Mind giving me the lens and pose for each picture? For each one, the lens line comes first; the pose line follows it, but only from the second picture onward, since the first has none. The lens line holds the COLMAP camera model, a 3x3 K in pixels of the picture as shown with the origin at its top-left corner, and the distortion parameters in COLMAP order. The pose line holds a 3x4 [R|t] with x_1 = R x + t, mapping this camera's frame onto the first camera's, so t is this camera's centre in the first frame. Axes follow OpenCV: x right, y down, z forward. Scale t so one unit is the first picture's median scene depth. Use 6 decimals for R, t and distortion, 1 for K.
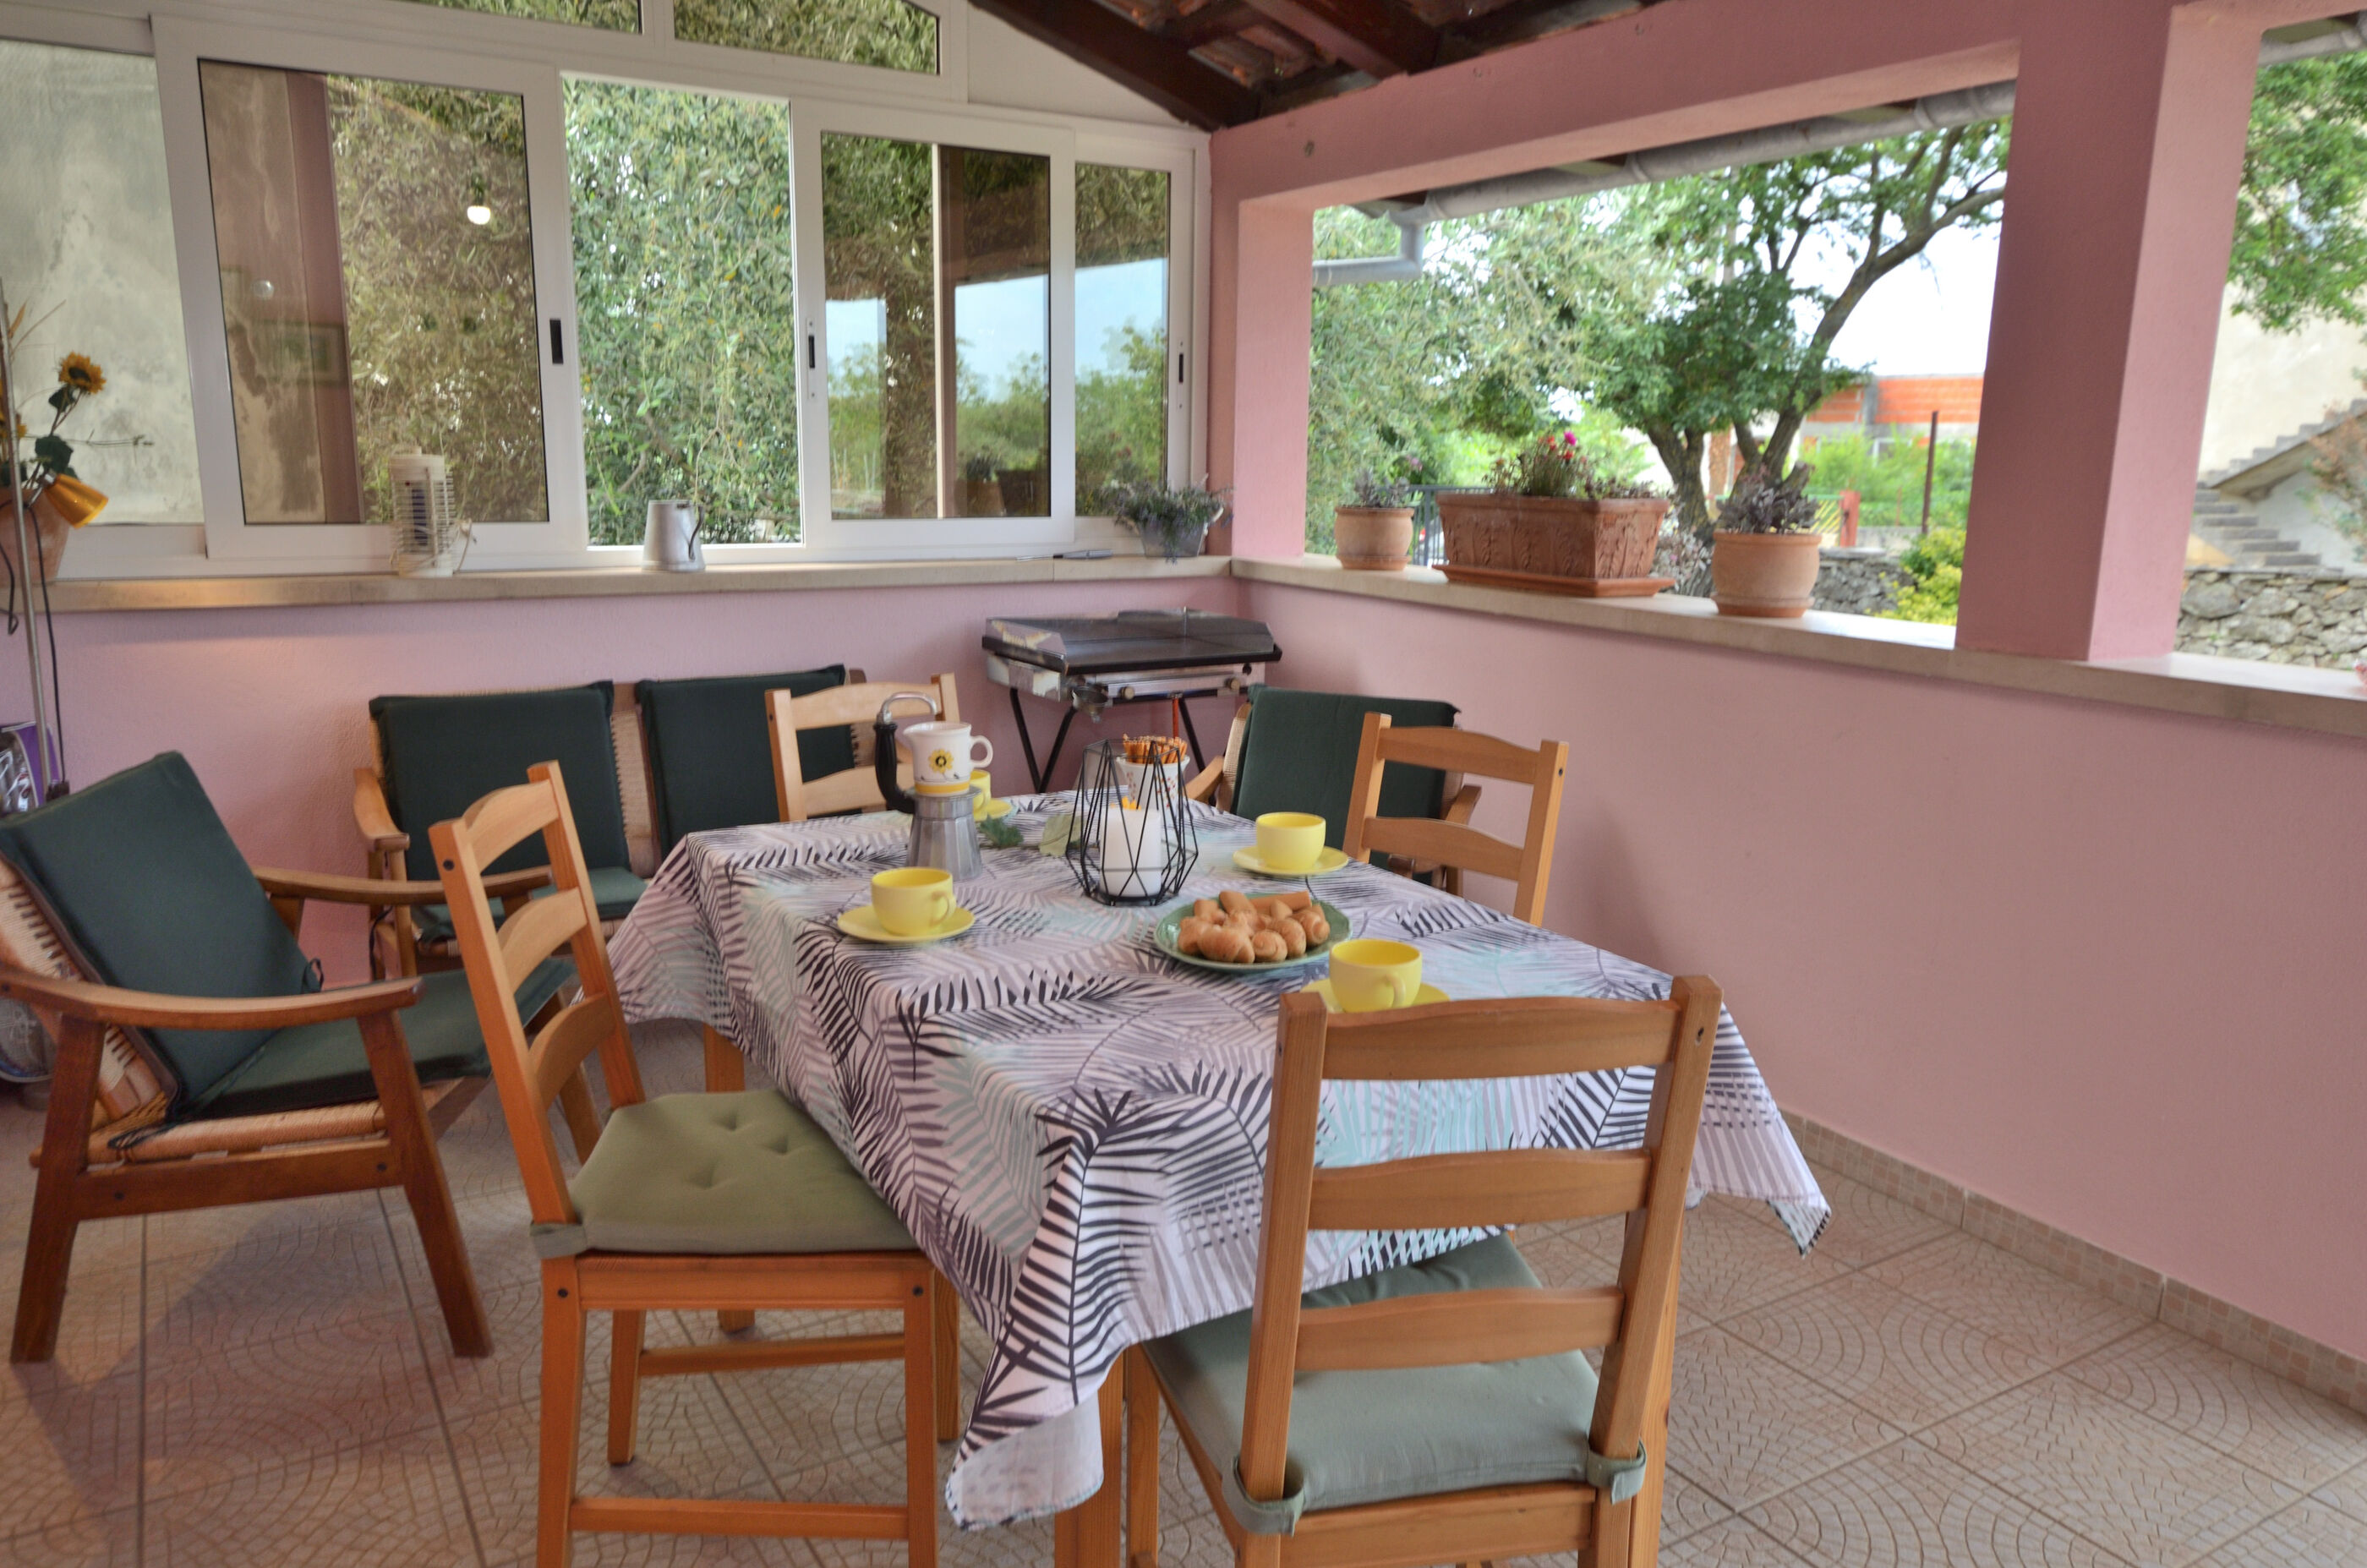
lens RADIAL K [[1662.5, 0, 1200.0], [0, 1662.5, 784.7], [0, 0, 1]] dist [0.009203, 0.009485]
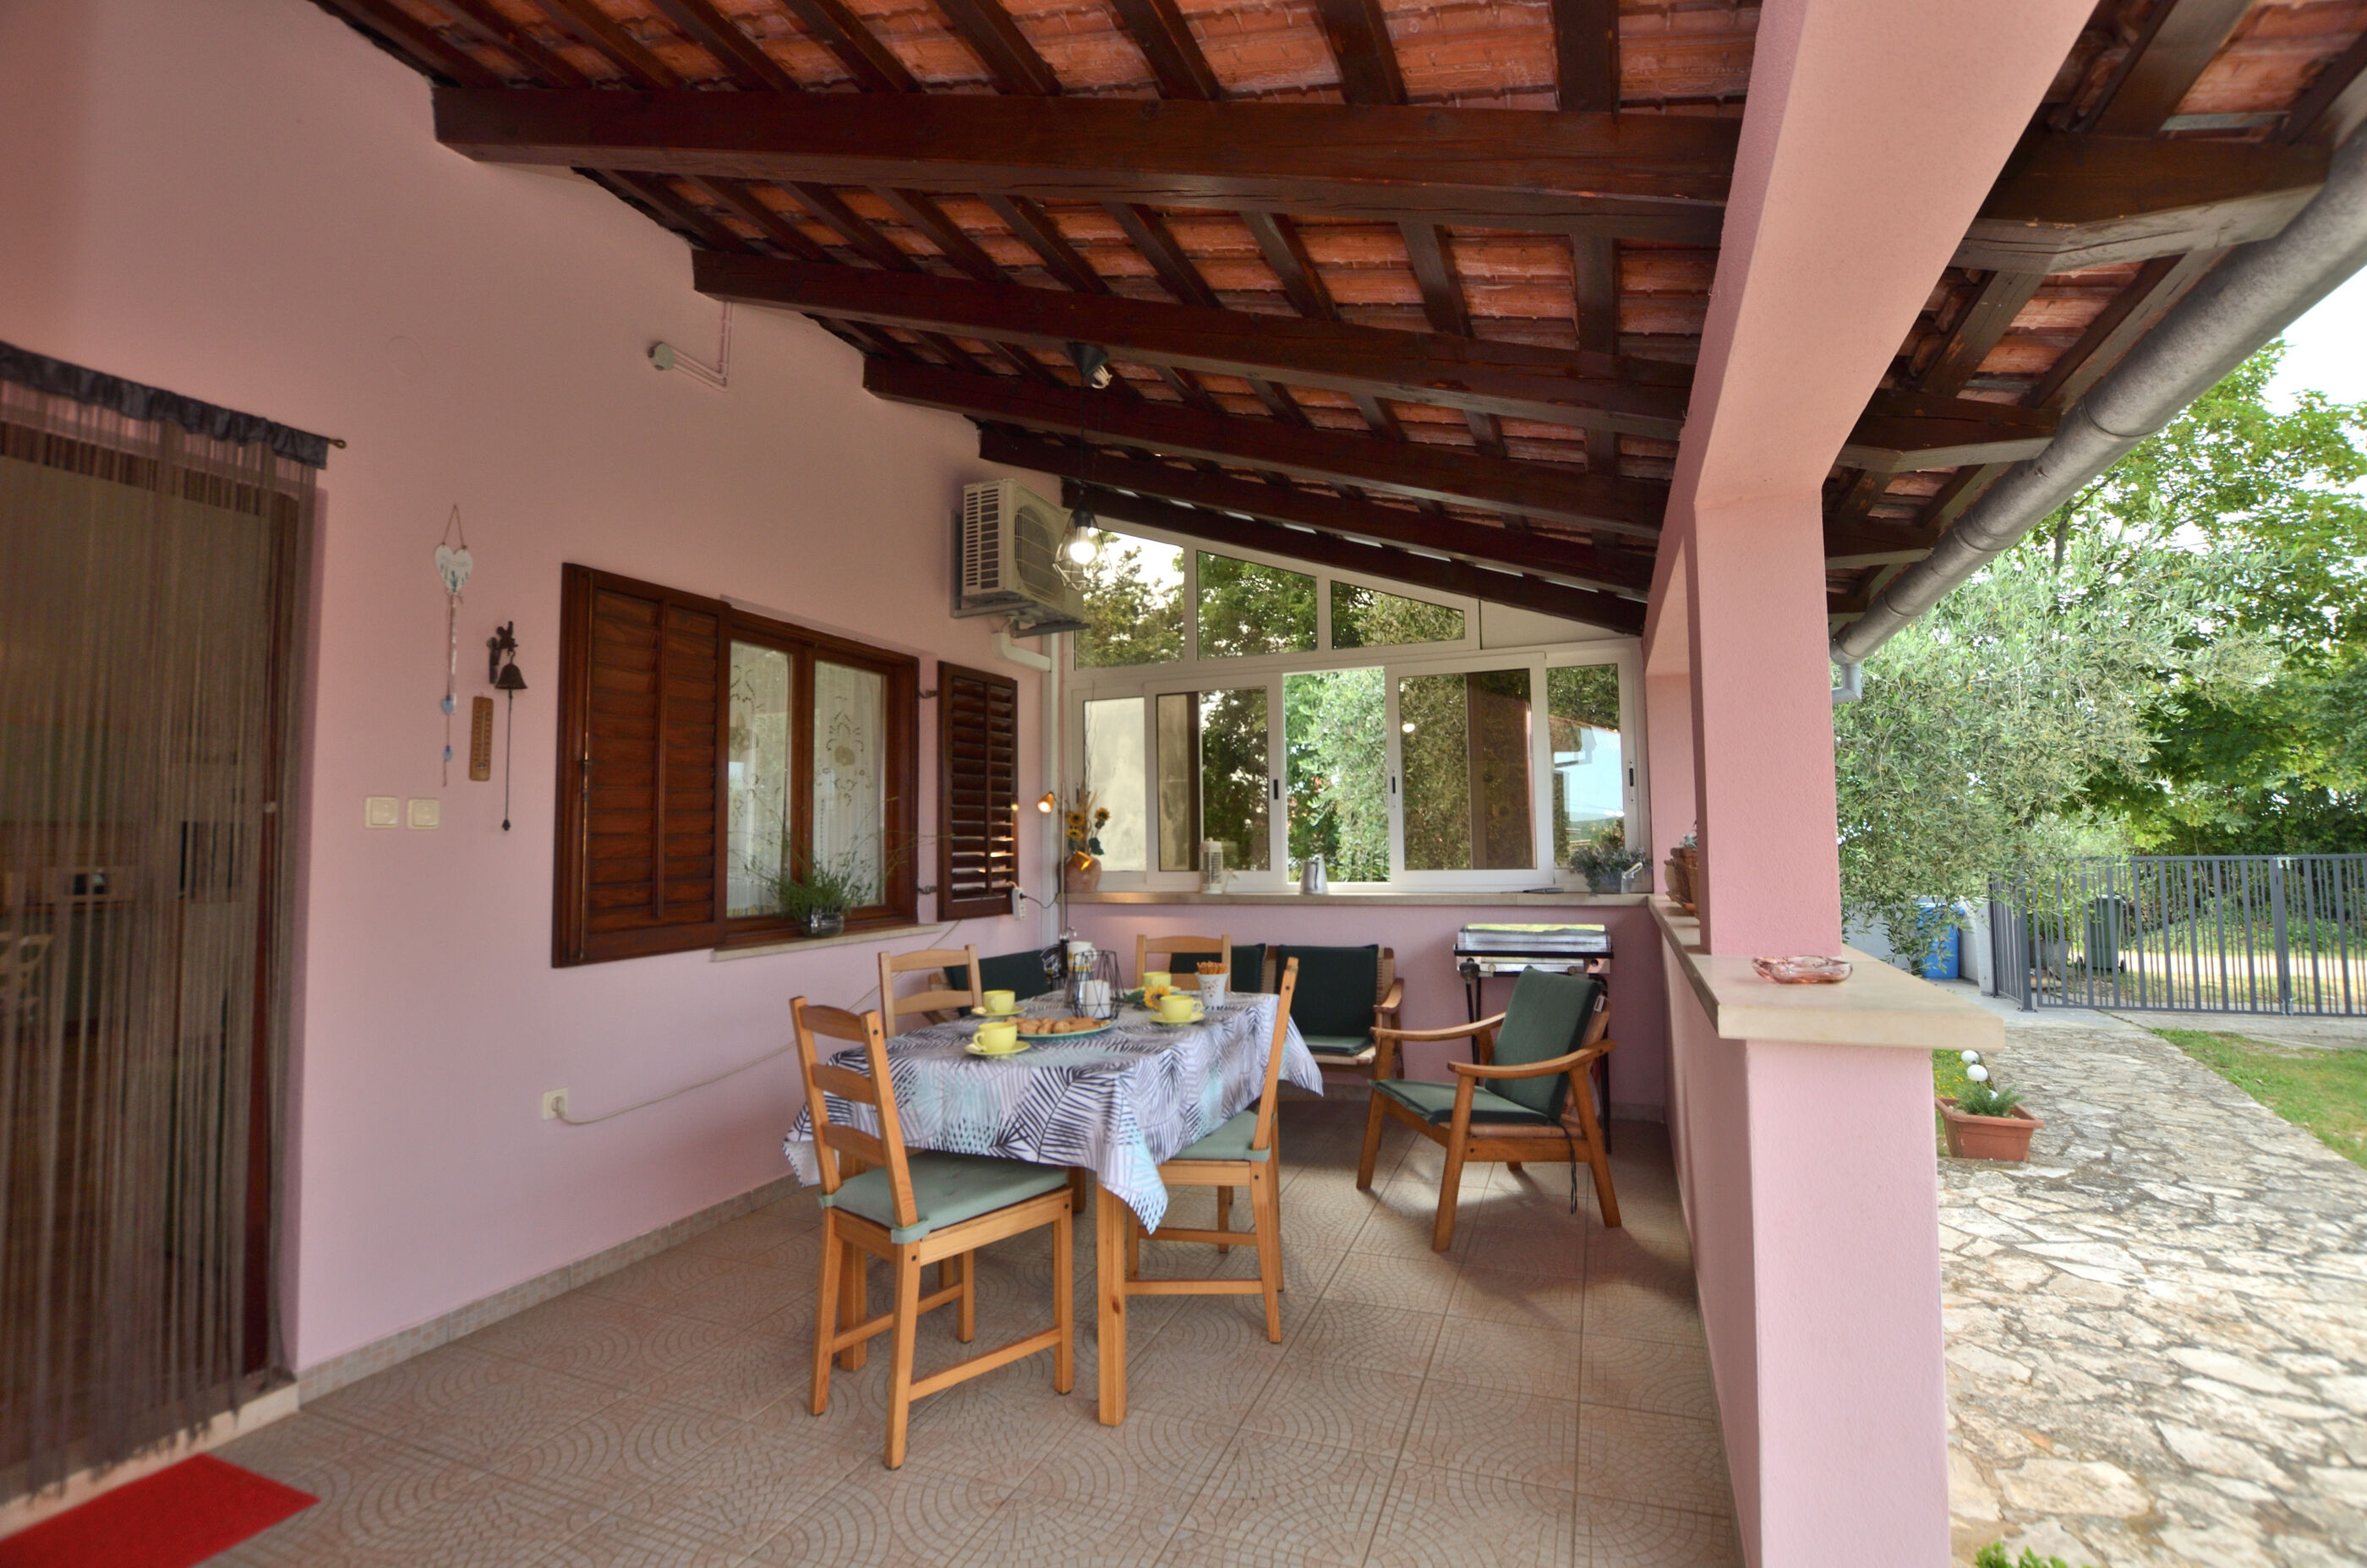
lens RADIAL K [[1047.5, 0, 1209.3], [0, 1047.5, 775.2], [0, 0, 1]] dist [-0.031816, 0.004253]
pose [[0.613794, -0.075737, -0.785825, 0.681967], [-0.134951, 0.970672, -0.198960, 0.003212], [0.777846, 0.228168, 0.585572, 0.124208]]
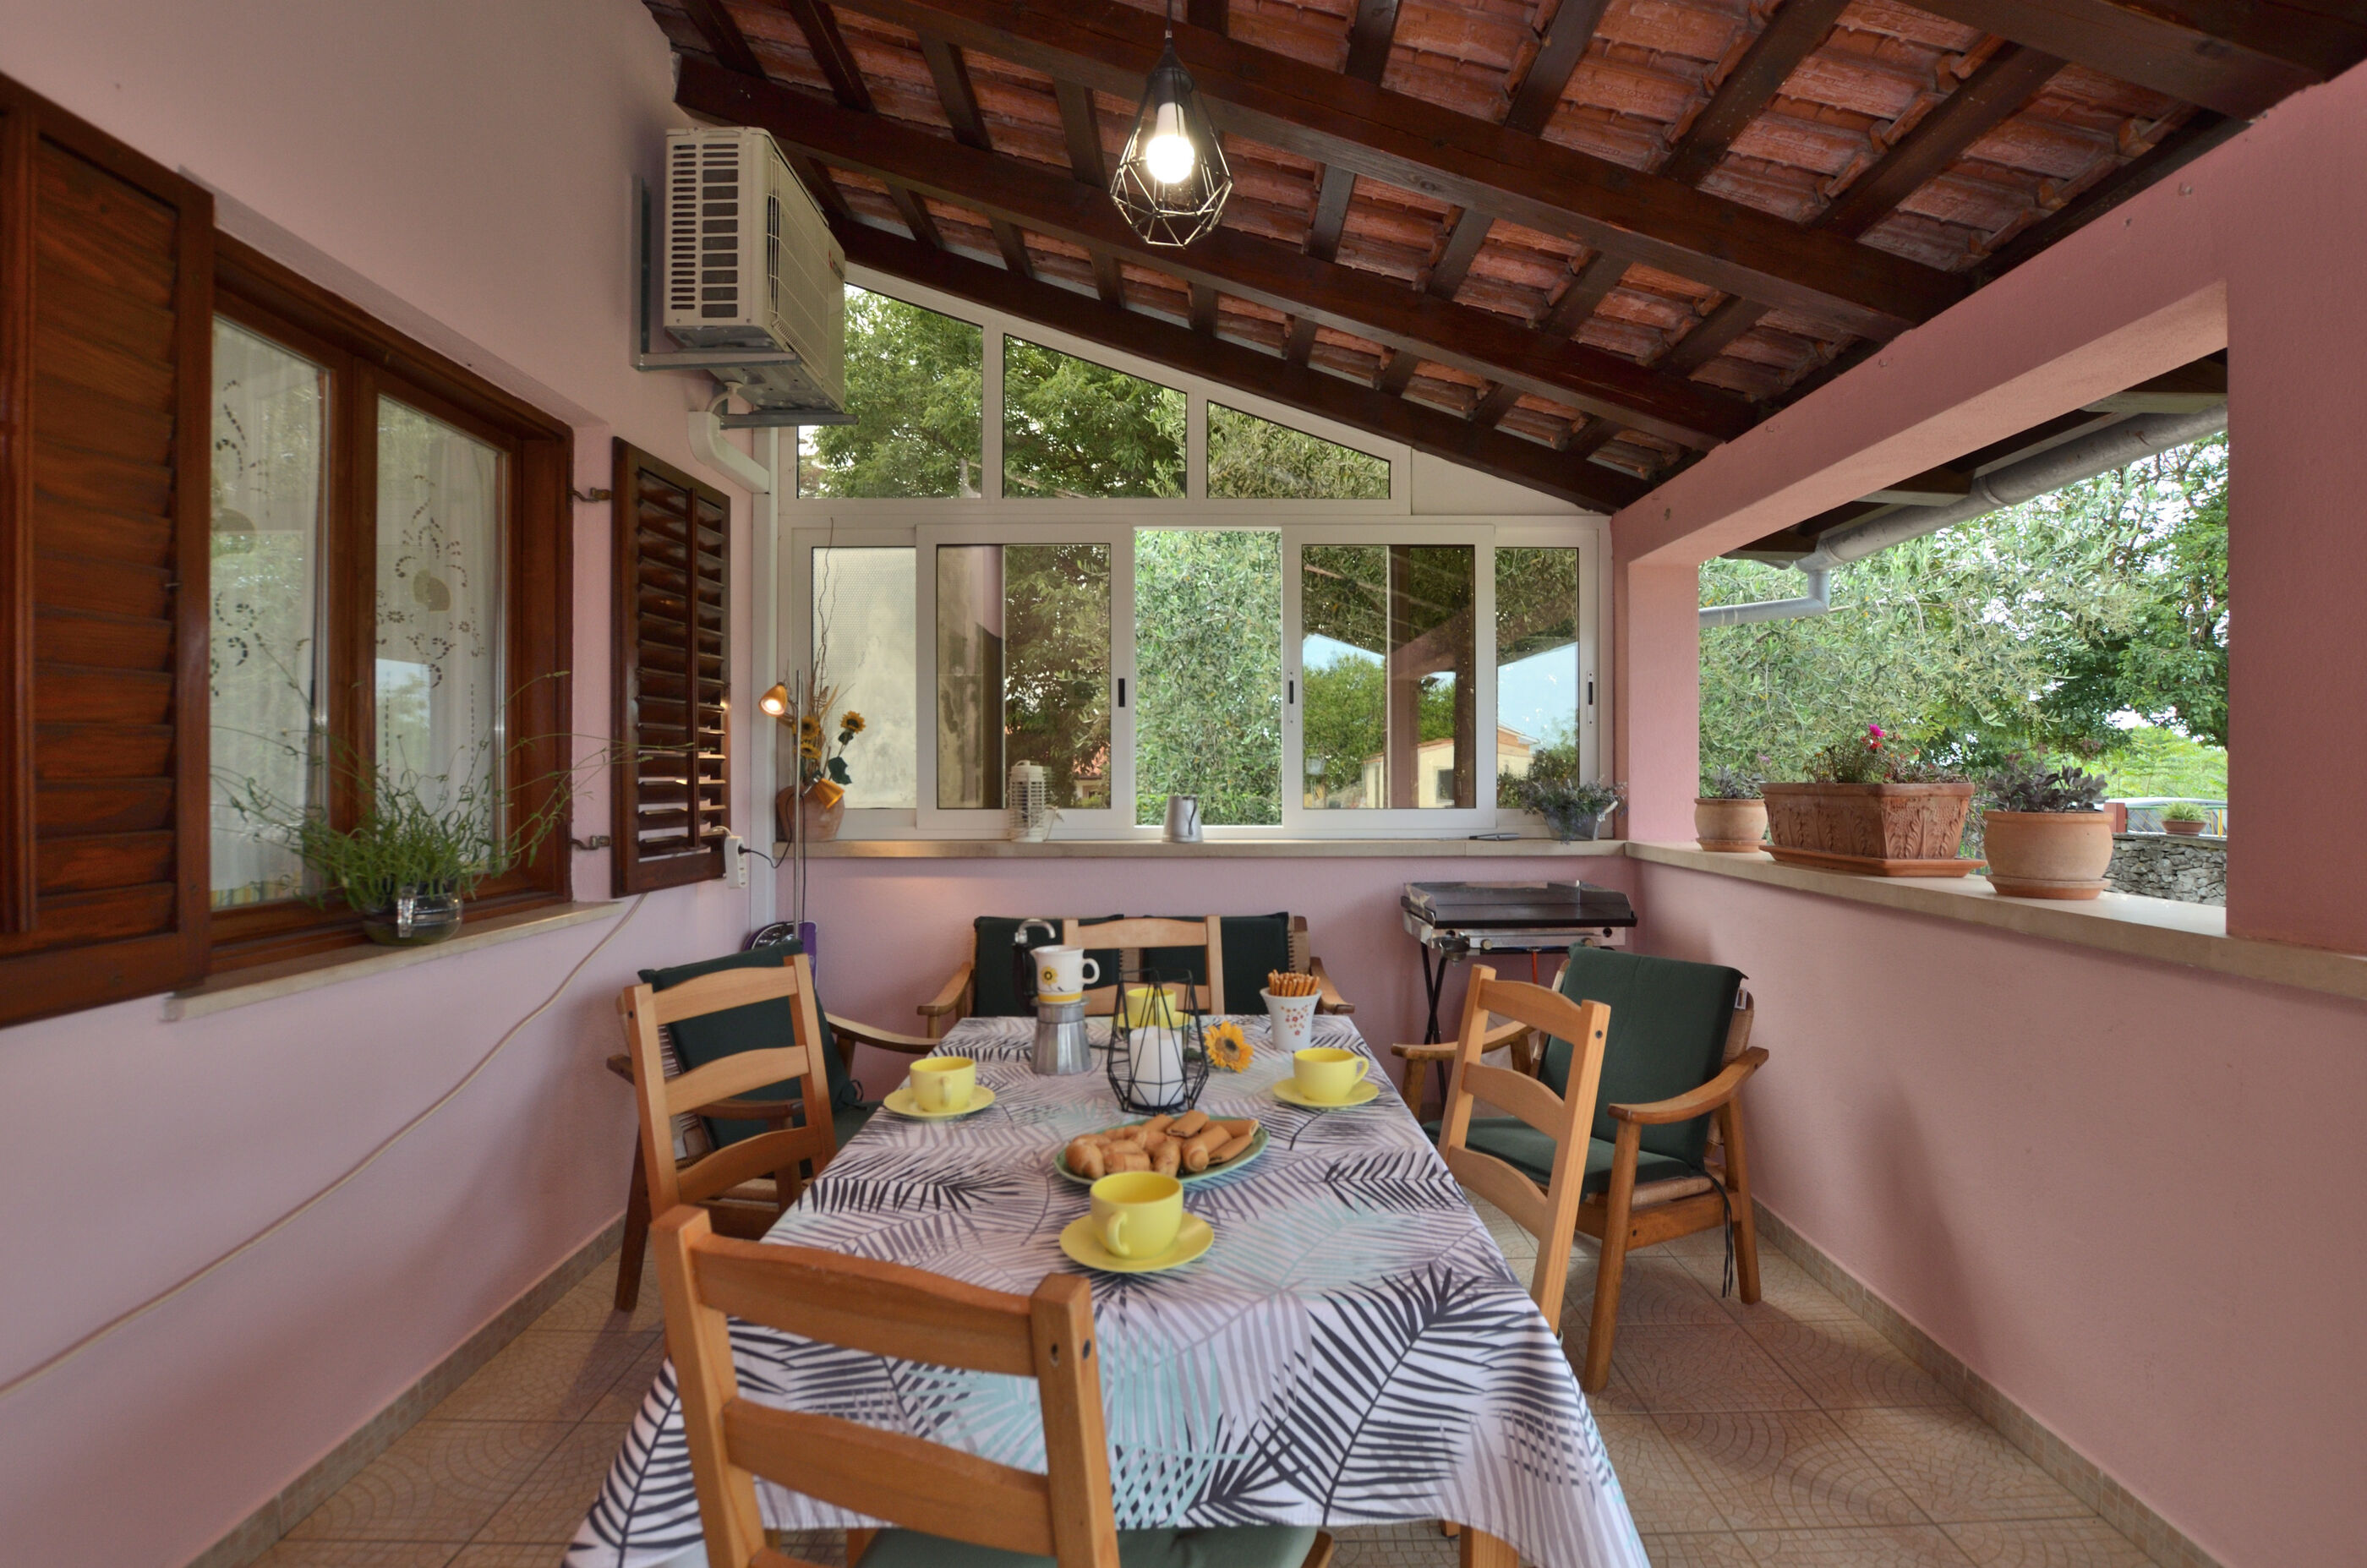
lens RADIAL K [[1138.0, 0, 1212.1], [0, 1138.0, 774.8], [0, 0, 1]] dist [-0.023793, -0.000681]
pose [[0.862631, -0.015656, -0.505591, 0.226445], [-0.087455, 0.979853, -0.179557, -0.011102], [0.498216, 0.199107, 0.843882, 0.179581]]
